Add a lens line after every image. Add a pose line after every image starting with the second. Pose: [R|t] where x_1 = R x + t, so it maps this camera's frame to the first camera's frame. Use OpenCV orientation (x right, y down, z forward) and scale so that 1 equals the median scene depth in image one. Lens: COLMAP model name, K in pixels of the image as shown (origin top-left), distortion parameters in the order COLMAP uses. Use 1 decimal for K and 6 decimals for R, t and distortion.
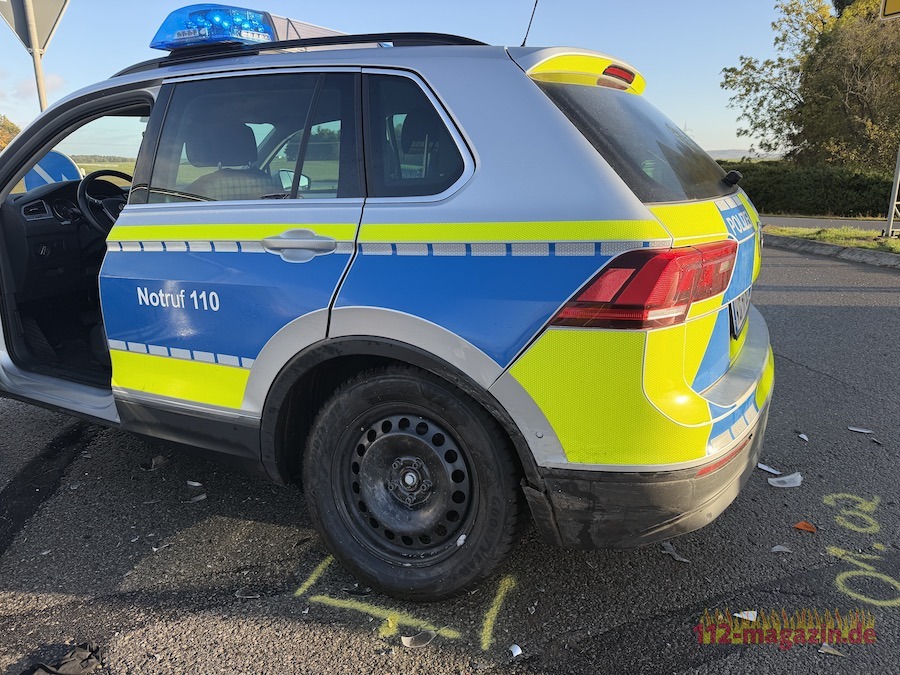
lens RADIAL K [[658.6, 0, 450.0], [0, 658.6, 337.5], [0, 0, 1]] dist [0.117166, -0.217032]
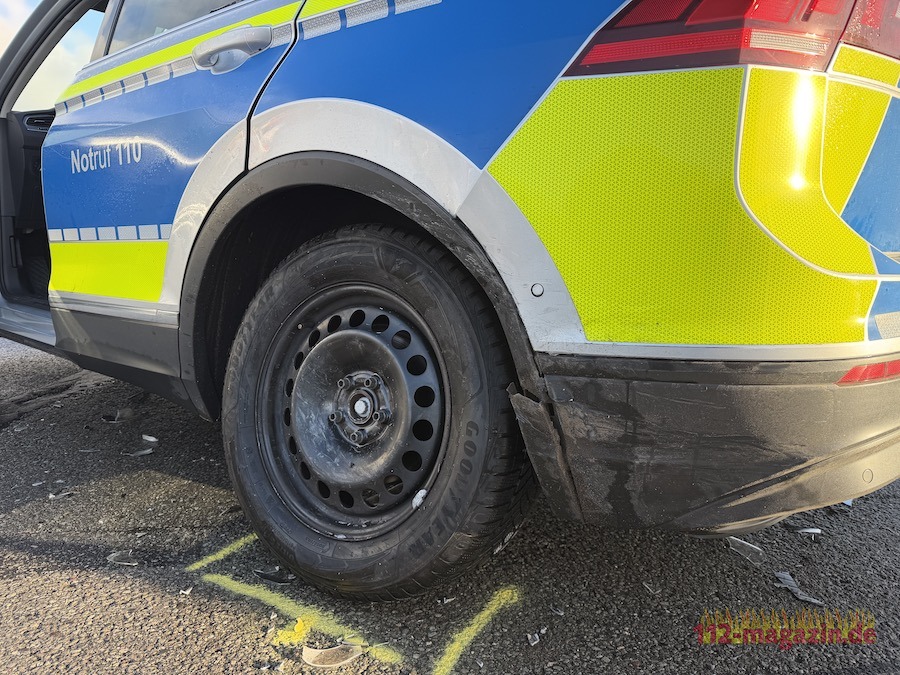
lens RADIAL K [[647.5, 0, 450.0], [0, 647.5, 337.5], [0, 0, 1]] dist [0.056998, -0.077618]
pose [[0.981612, 0.059751, -0.181293, 0.140430], [-0.080985, 0.990394, -0.112080, 0.216908], [0.172855, 0.124701, 0.977022, 0.393161]]
